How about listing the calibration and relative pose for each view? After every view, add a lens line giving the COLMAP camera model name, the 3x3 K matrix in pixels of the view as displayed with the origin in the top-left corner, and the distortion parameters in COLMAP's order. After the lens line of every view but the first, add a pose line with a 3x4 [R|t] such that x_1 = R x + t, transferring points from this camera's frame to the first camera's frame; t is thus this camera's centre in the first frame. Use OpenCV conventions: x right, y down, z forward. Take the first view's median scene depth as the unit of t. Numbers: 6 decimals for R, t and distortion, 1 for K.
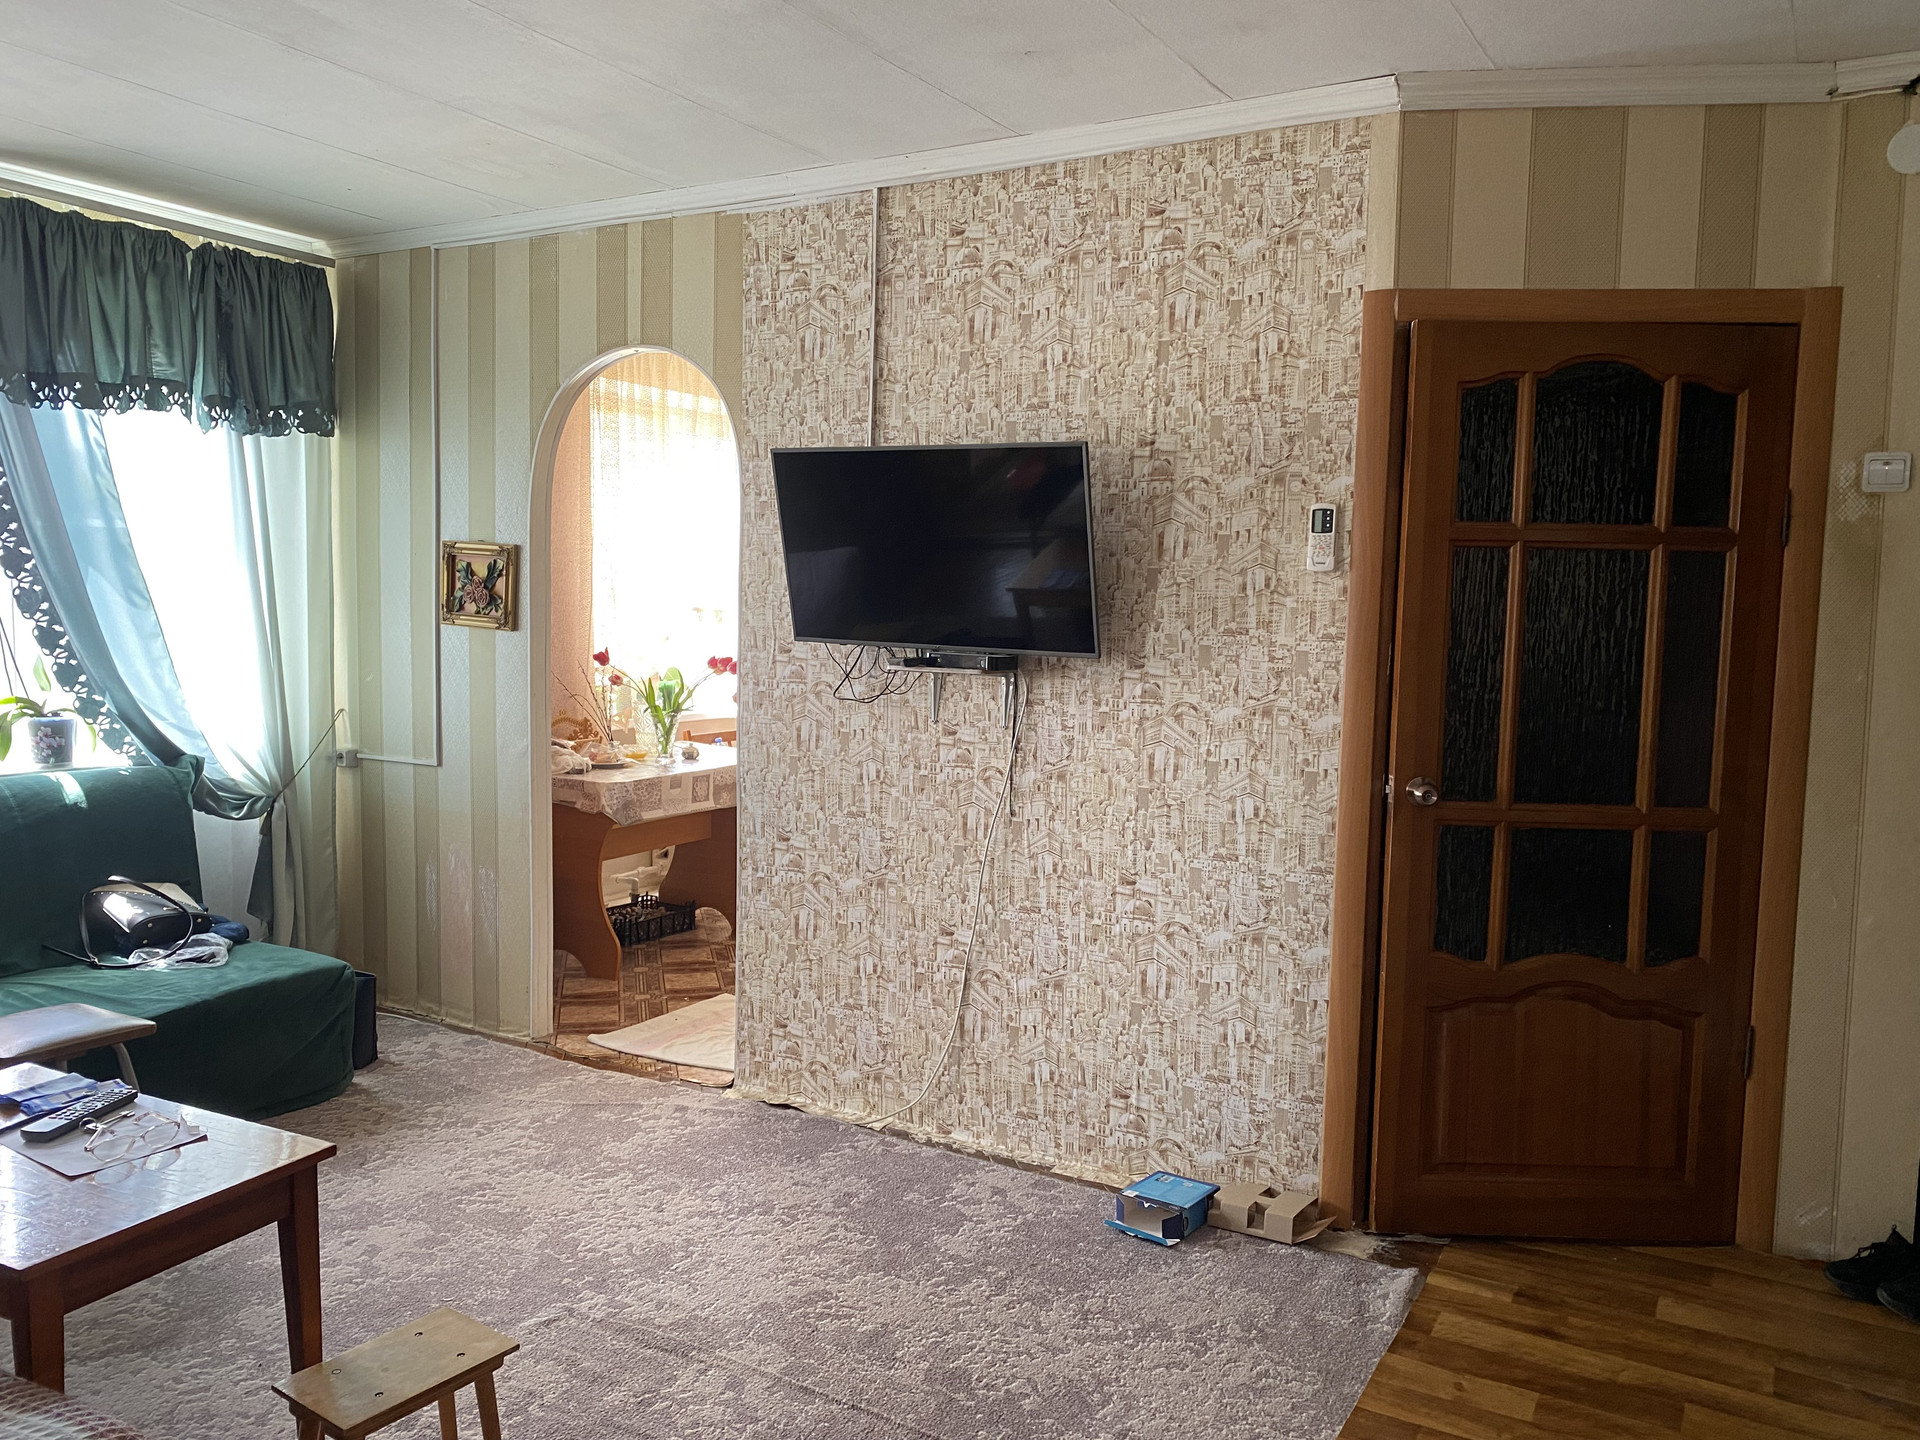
lens RADIAL K [[1464.5, 0, 967.2], [0, 1464.5, 727.4], [0, 0, 1]] dist [0.036743, -0.041391]
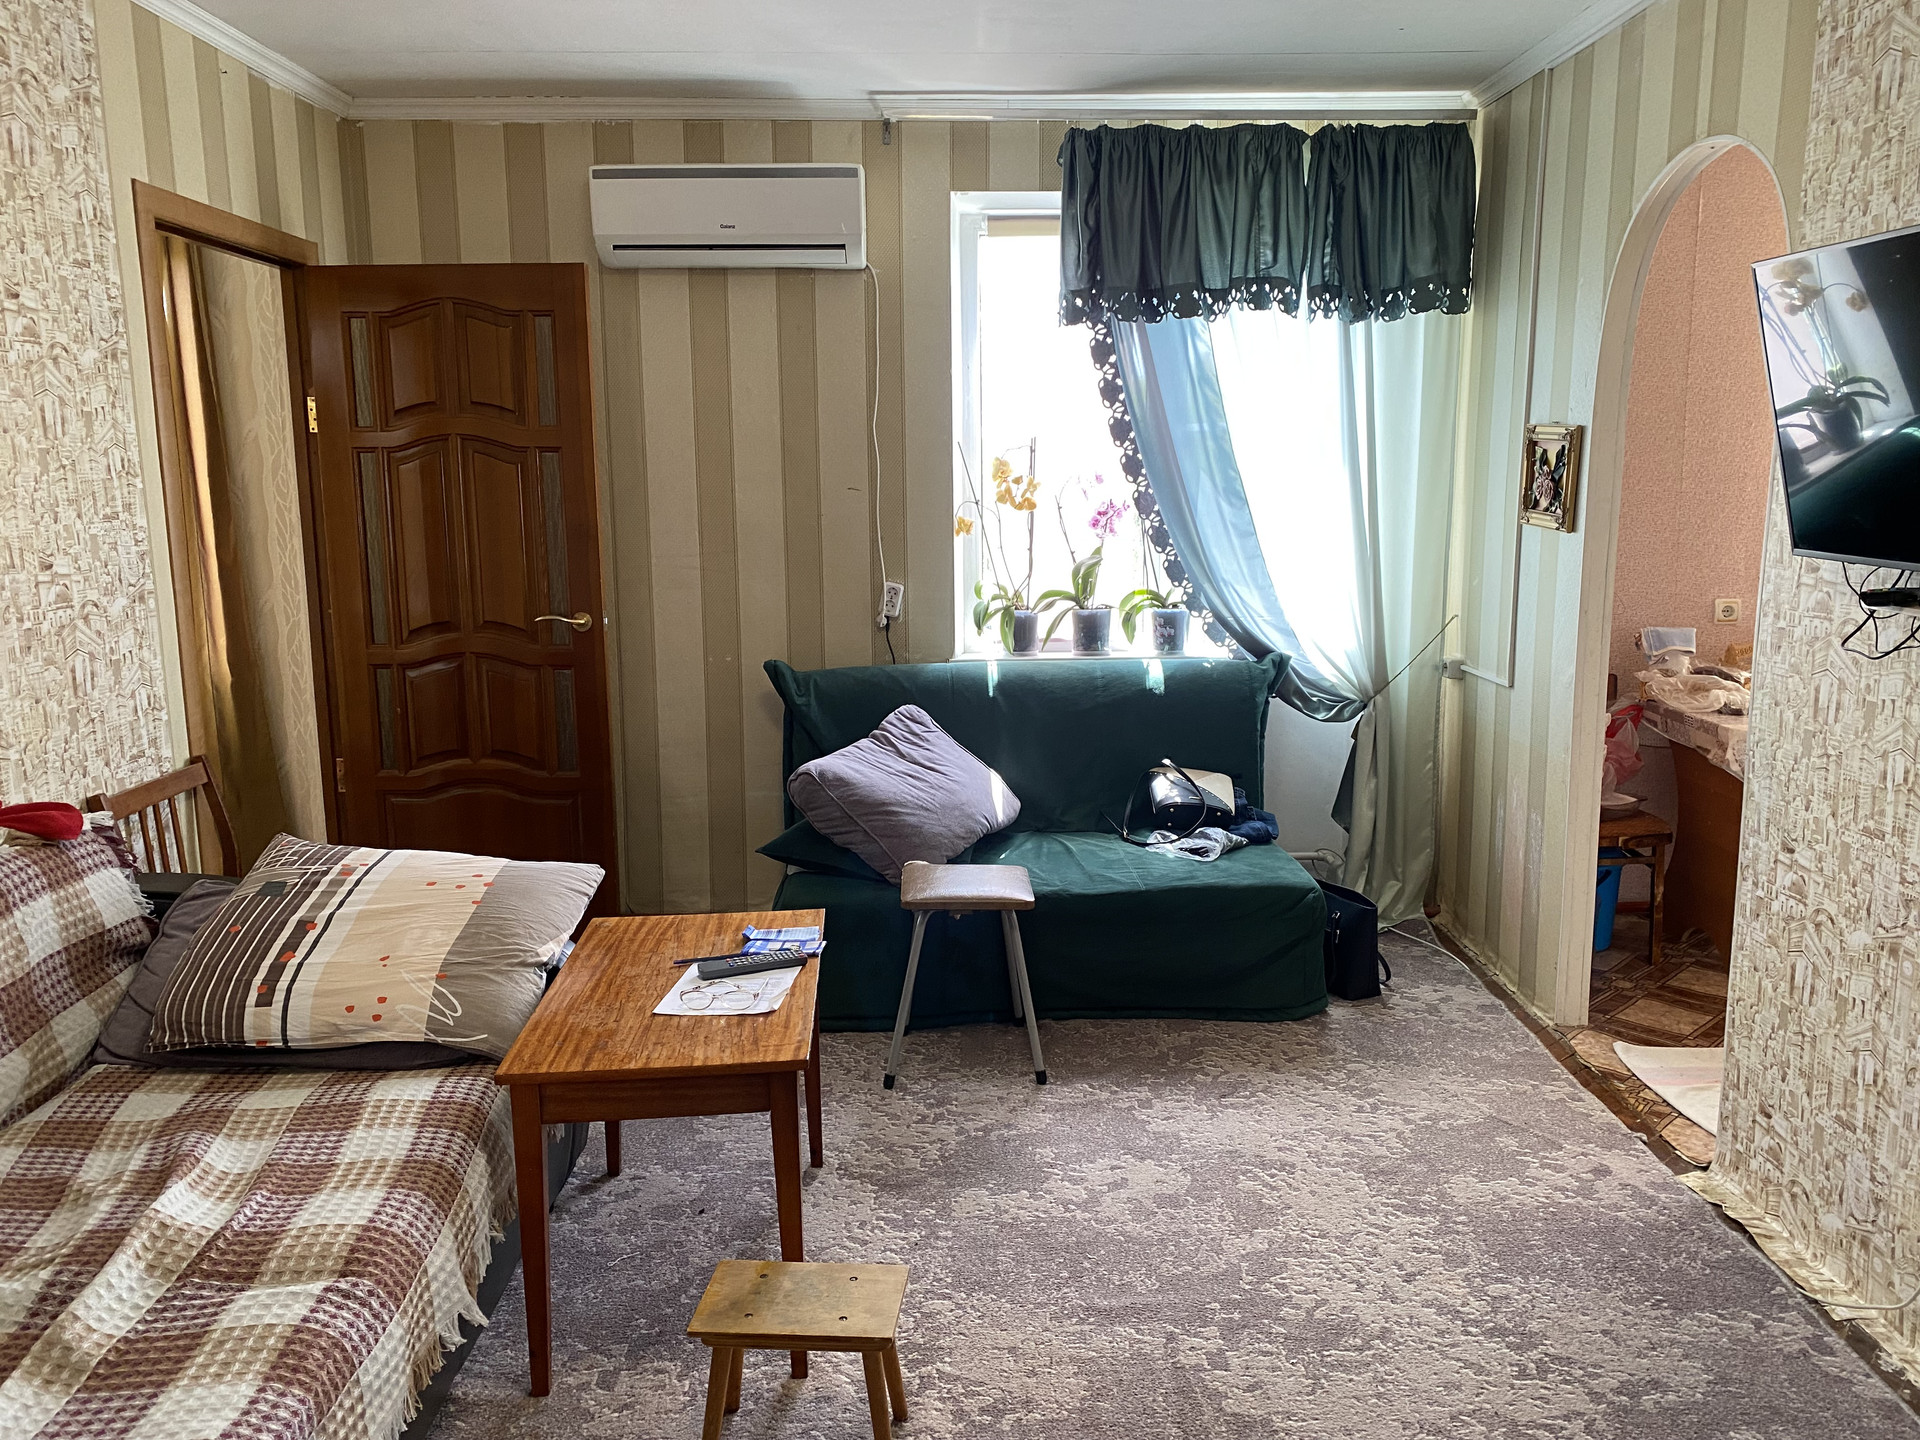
lens RADIAL K [[1464.5, 0, 971.0], [0, 1464.5, 724.2], [0, 0, 1]] dist [0.036743, -0.041391]
pose [[0.510913, 0.123535, -0.850710, 0.260345], [-0.057739, 0.992317, 0.109422, -0.034546], [0.857691, -0.006785, 0.514120, 0.334025]]
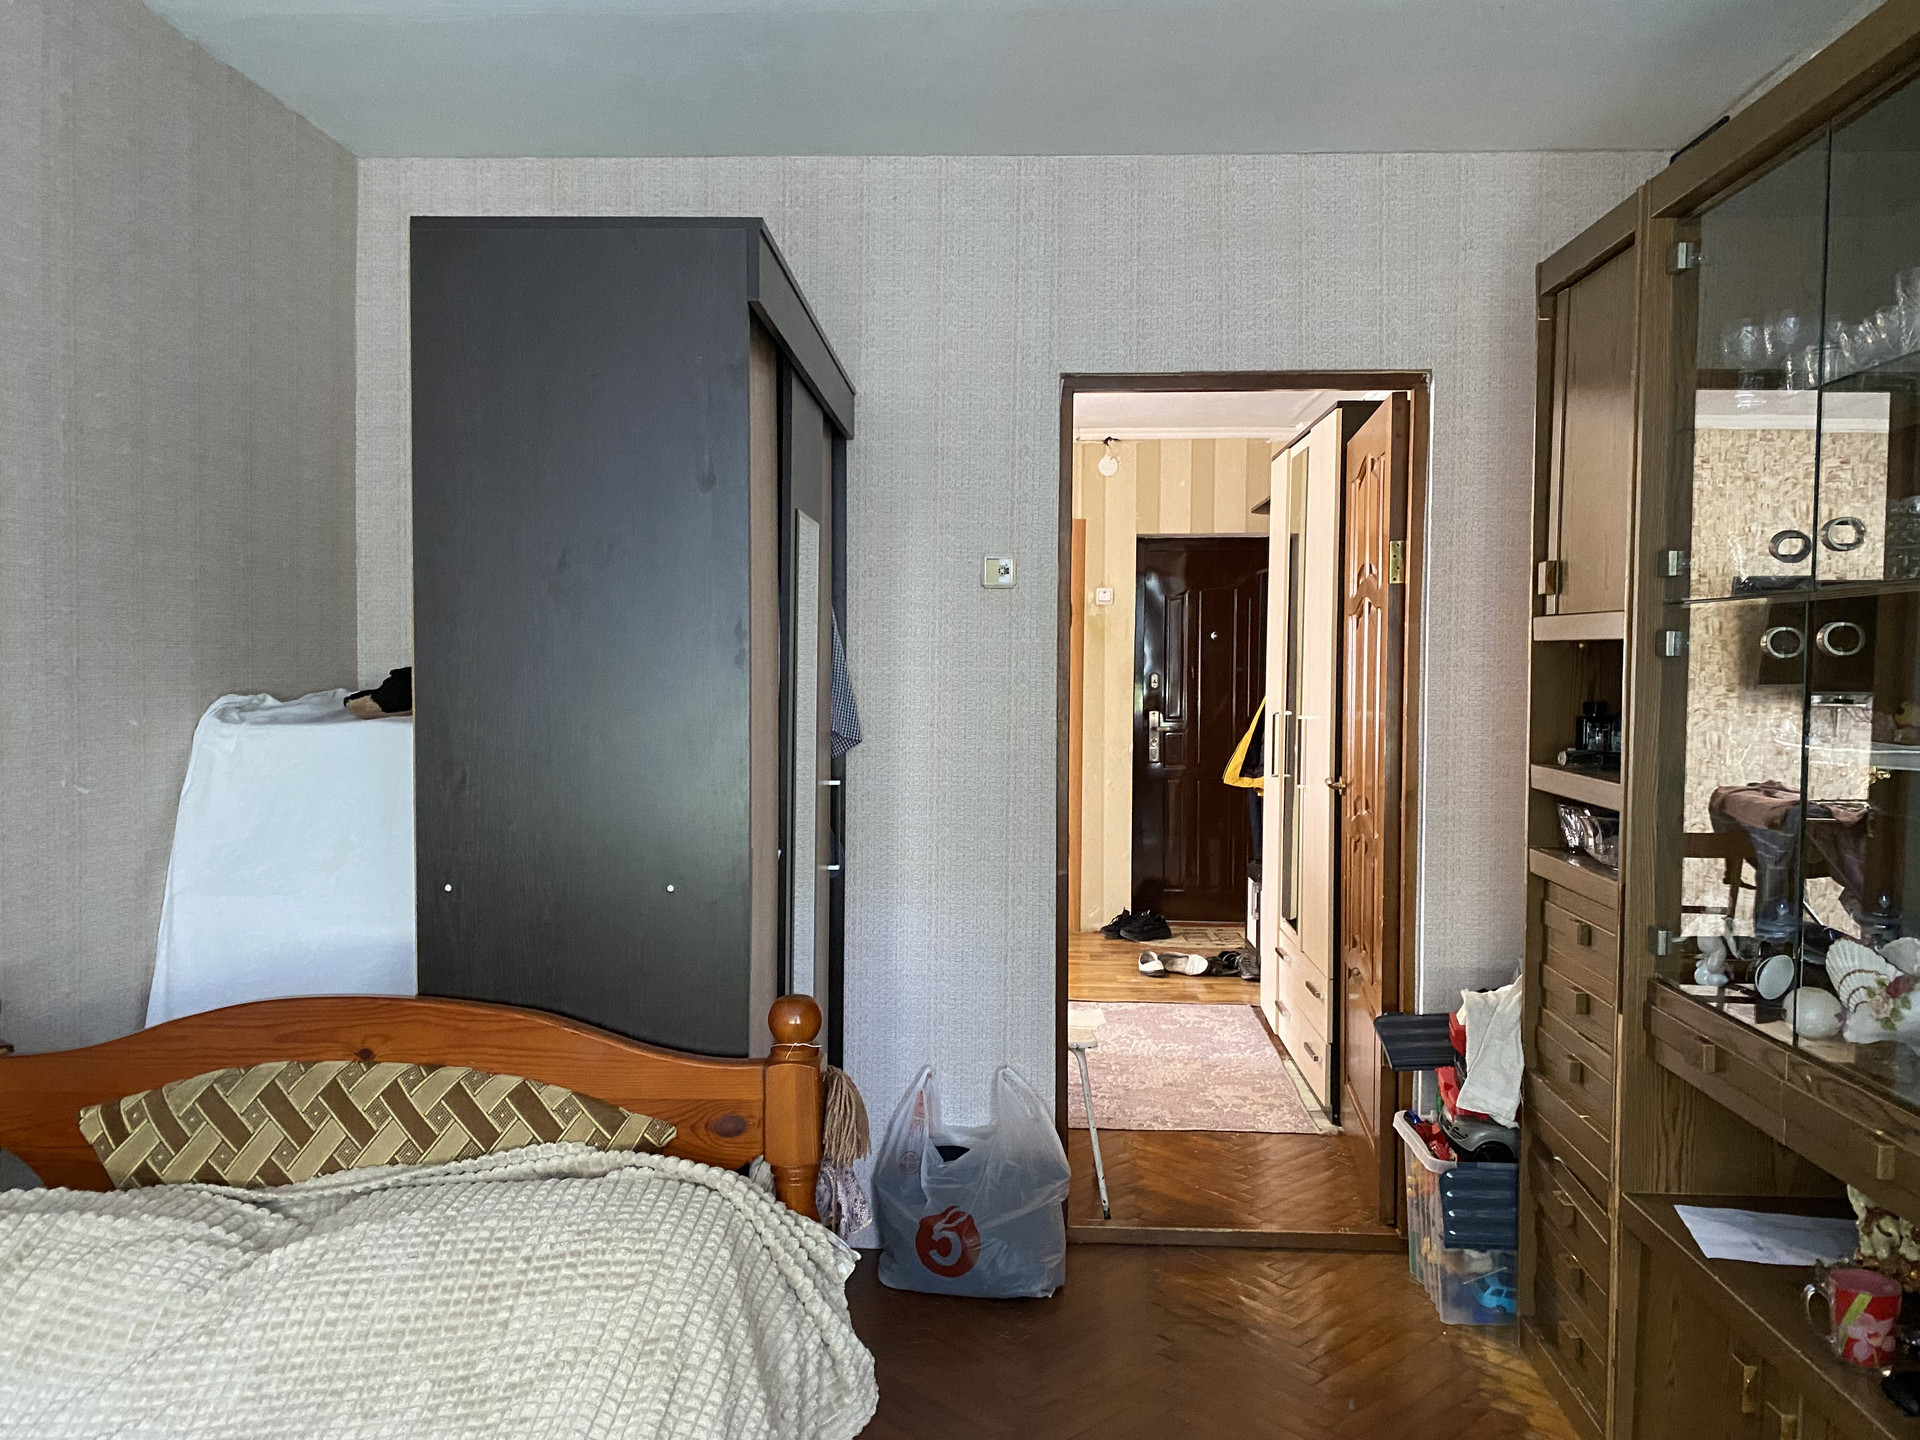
lens RADIAL K [[1464.5, 0, 961.4], [0, 1464.5, 722.8], [0, 0, 1]] dist [0.036743, -0.041391]
pose [[0.888622, -0.041352, 0.456773, -0.555930], [0.056154, 0.998244, -0.018872, 0.053761], [-0.455190, 0.042420, 0.889383, -0.820862]]
